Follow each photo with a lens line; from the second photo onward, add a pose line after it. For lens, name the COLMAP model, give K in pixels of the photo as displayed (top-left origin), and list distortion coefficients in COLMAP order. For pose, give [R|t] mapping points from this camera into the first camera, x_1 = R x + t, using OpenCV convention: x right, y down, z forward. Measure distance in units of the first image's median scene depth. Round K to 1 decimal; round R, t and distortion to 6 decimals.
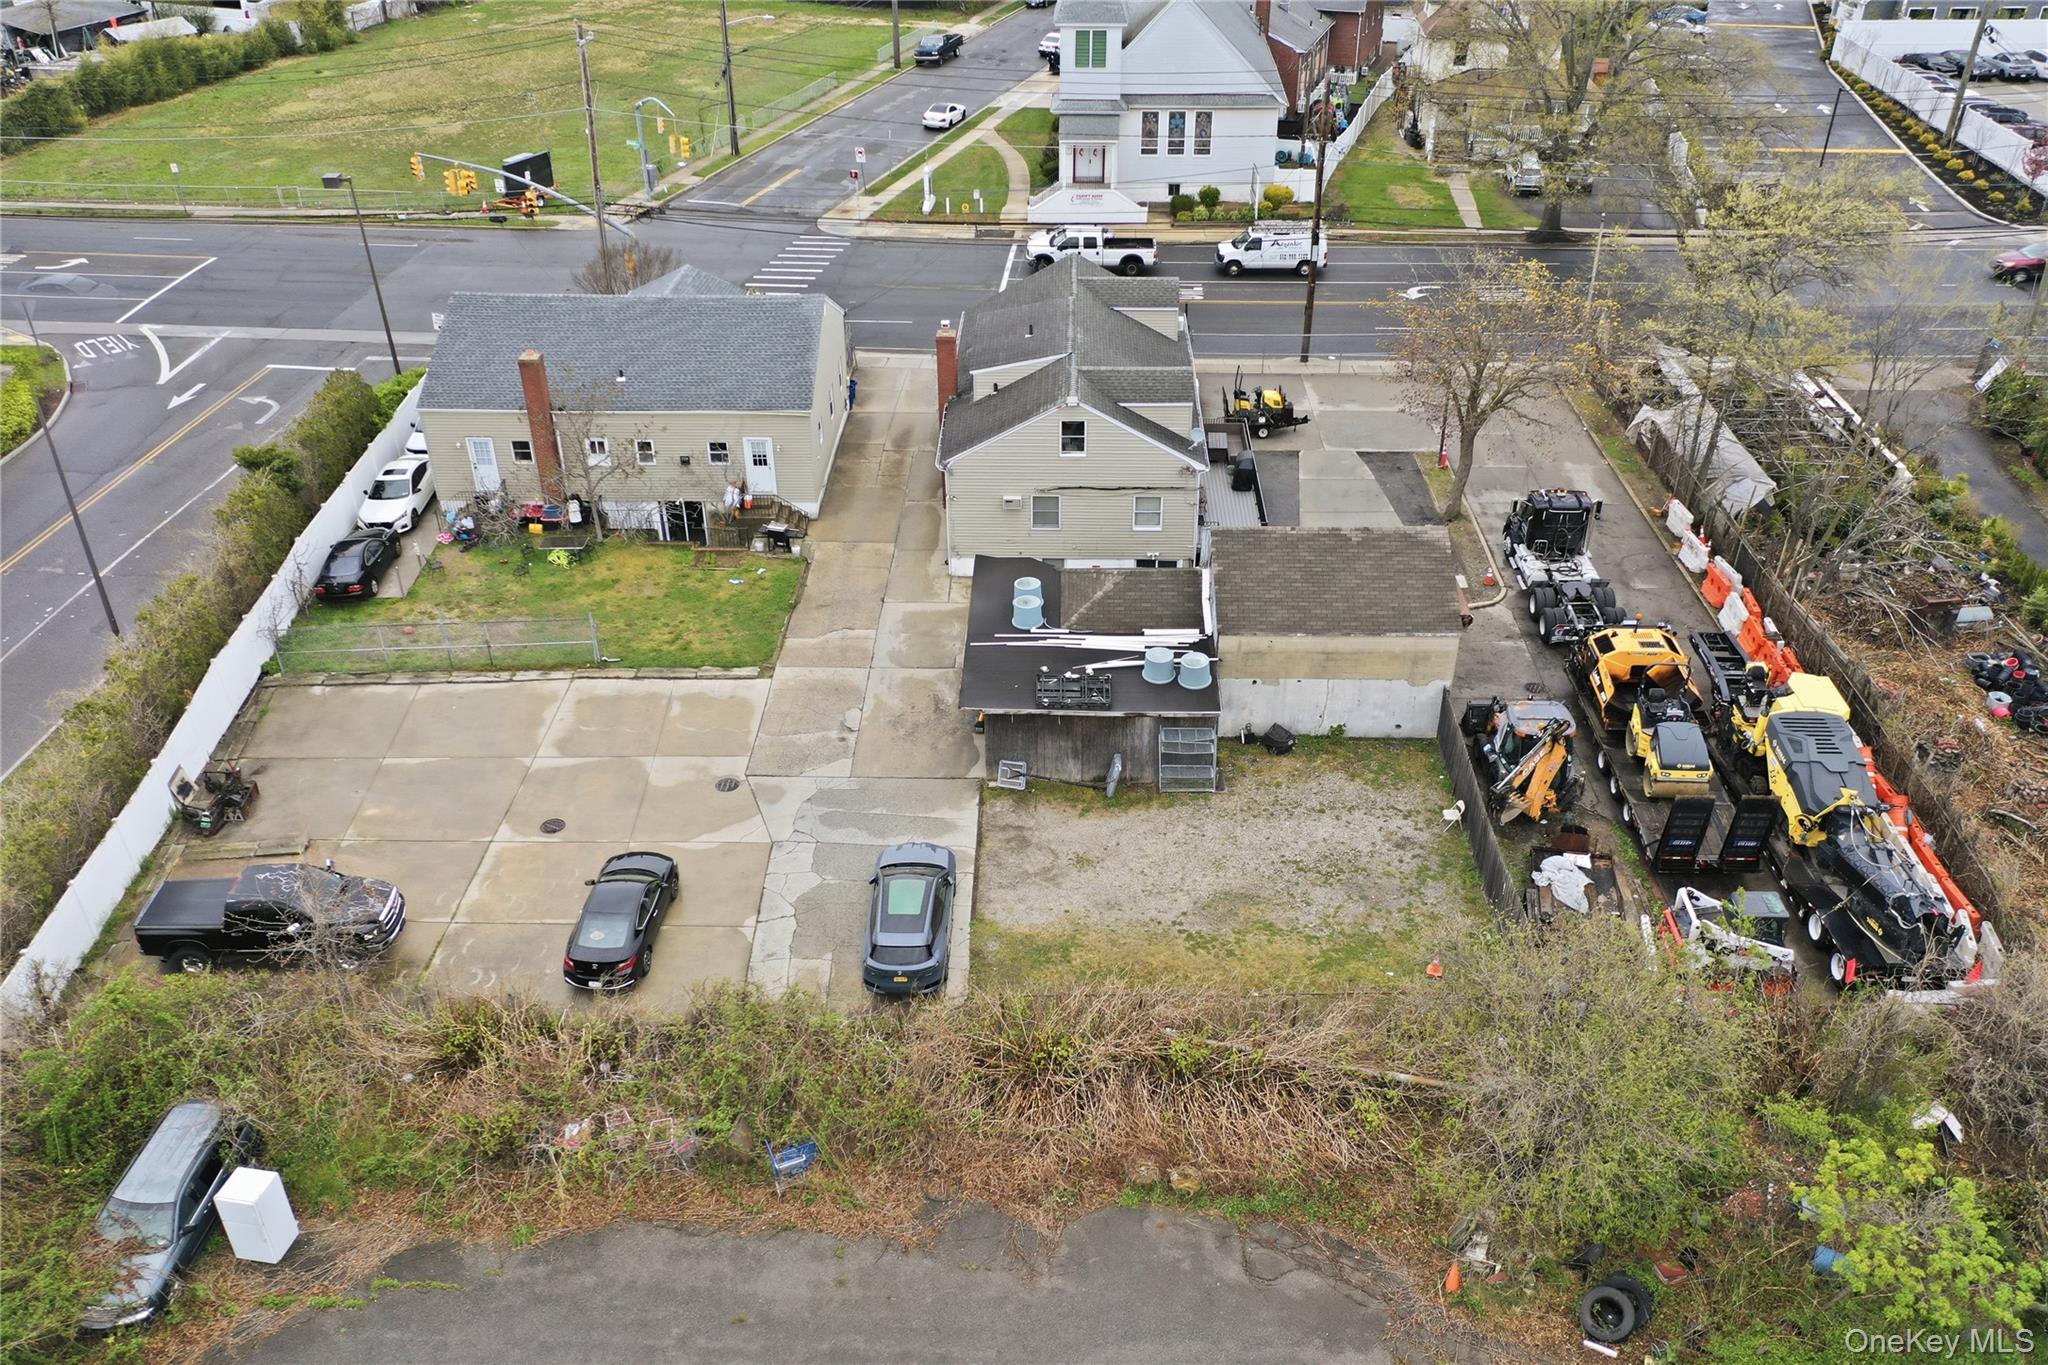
lens RADIAL K [[1631.8, 0, 1024.0], [0, 1631.8, 682.5], [0, 0, 1]] dist [0.026272, 0.002312]
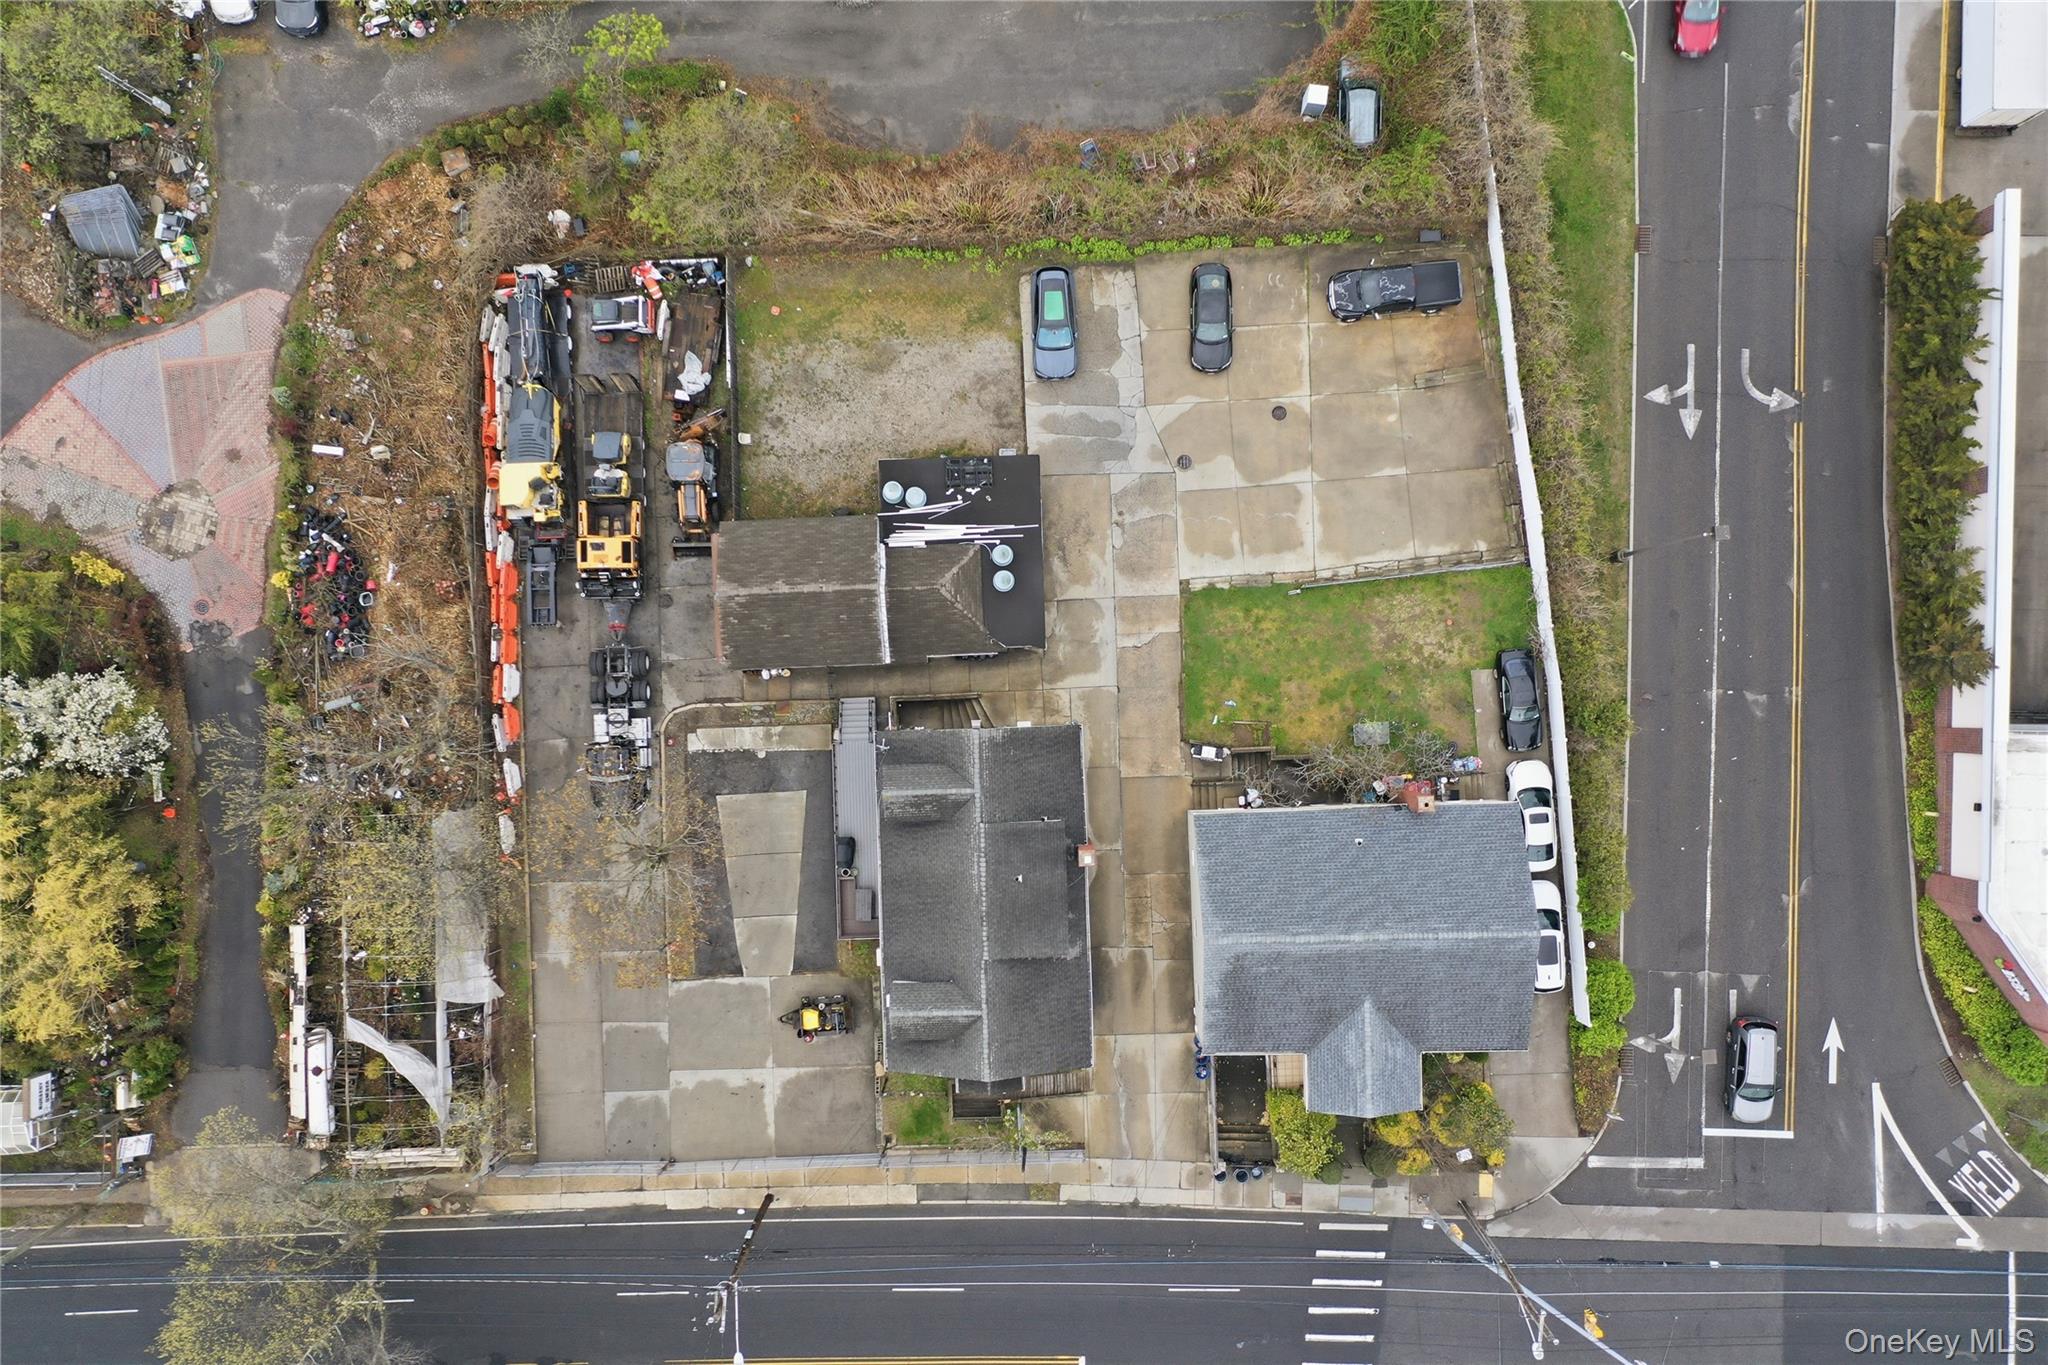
lens RADIAL K [[1631.8, 0, 1024.0], [0, 1631.8, 682.5], [0, 0, 1]] dist [0.026272, 0.002312]
pose [[-0.998055, 0.061161, 0.012086, -0.023722], [-0.021741, -0.523140, 0.851969, -1.149553], [0.058430, 0.850049, 0.523452, 0.265734]]
